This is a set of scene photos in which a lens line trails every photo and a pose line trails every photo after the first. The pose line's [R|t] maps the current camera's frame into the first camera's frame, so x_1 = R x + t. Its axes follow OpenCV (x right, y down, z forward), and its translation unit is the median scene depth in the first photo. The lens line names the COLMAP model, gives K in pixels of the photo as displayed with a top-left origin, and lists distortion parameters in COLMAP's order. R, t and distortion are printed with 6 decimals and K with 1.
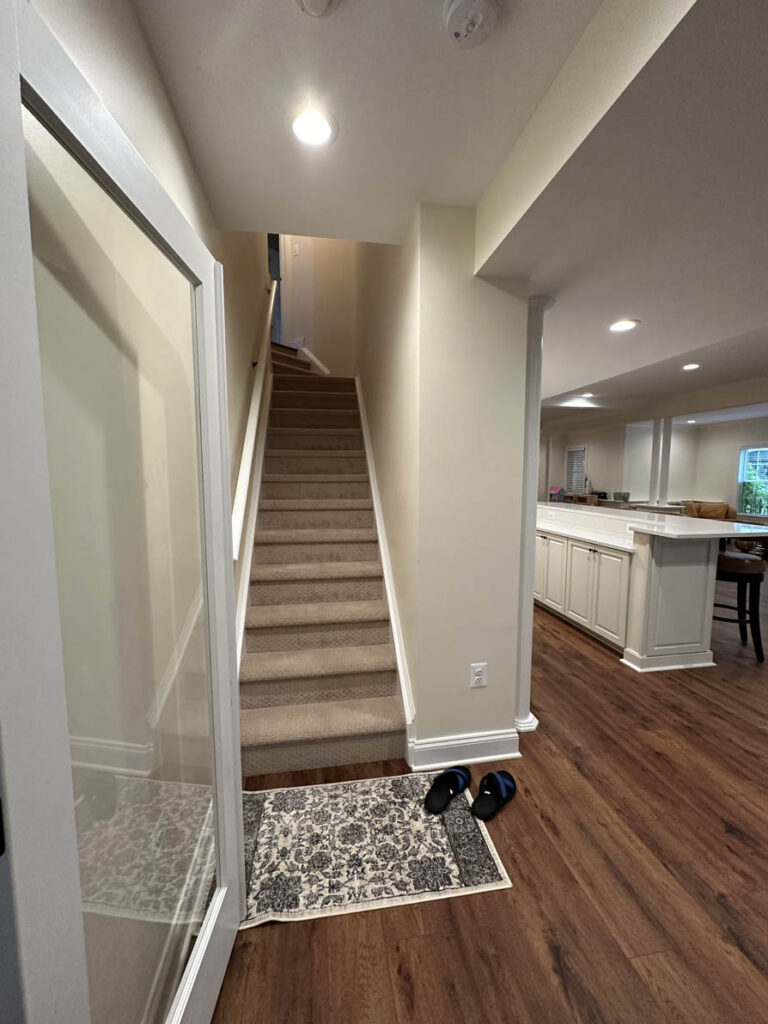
lens RADIAL K [[410.5, 0, 384.0], [0, 410.5, 512.0], [0, 0, 1]] dist [-0.000679, 0.000424]
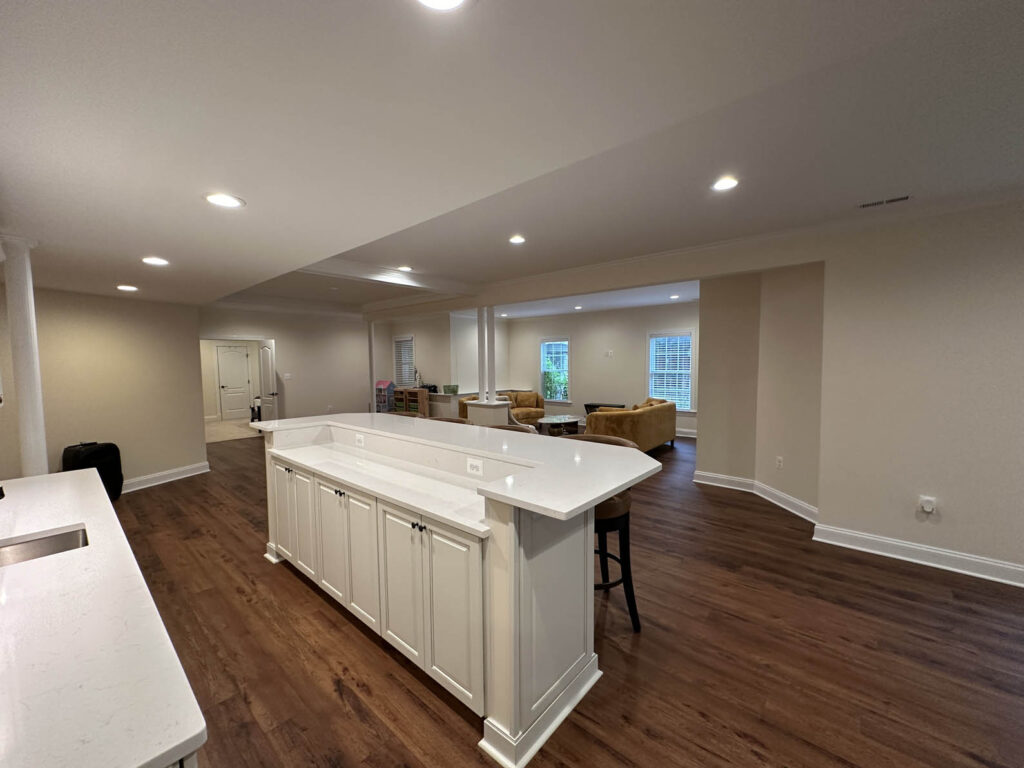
lens RADIAL K [[410.5, 0, 513.3], [0, 410.5, 386.8], [0, 0, 1]] dist [-0.000679, 0.000424]
pose [[0.777240, -0.046994, 0.627447, 0.119496], [0.067764, 0.997659, -0.009220, -0.031766], [-0.625545, 0.049685, 0.778605, 0.213735]]
